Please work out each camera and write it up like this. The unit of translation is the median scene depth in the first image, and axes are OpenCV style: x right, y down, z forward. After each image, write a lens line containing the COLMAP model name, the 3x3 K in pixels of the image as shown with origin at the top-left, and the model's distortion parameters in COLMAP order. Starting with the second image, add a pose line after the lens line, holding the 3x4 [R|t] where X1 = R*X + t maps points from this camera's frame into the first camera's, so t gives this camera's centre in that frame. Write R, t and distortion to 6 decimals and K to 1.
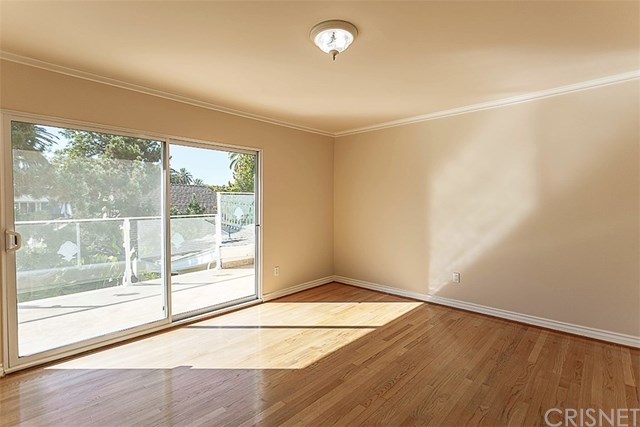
lens RADIAL K [[310.4, 0, 319.0], [0, 310.4, 210.7], [0, 0, 1]] dist [0.003741, 0.000463]
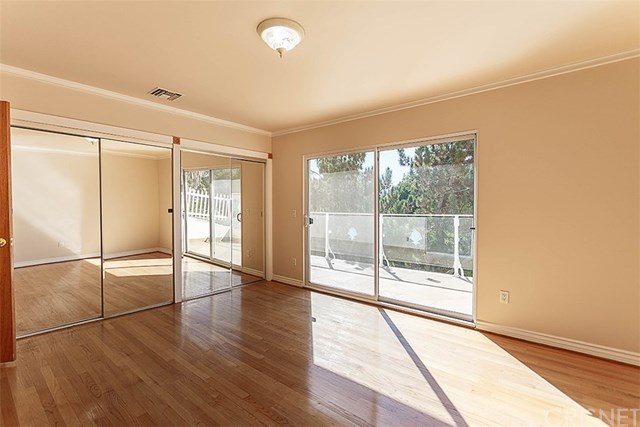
lens RADIAL K [[310.4, 0, 321.8], [0, 310.4, 216.2], [0, 0, 1]] dist [0.003741, 0.000463]
pose [[0.044192, 0.041084, -0.998178, 0.715809], [-0.015166, 0.999066, 0.040449, -0.013966], [0.998908, 0.013351, 0.044774, 0.733386]]
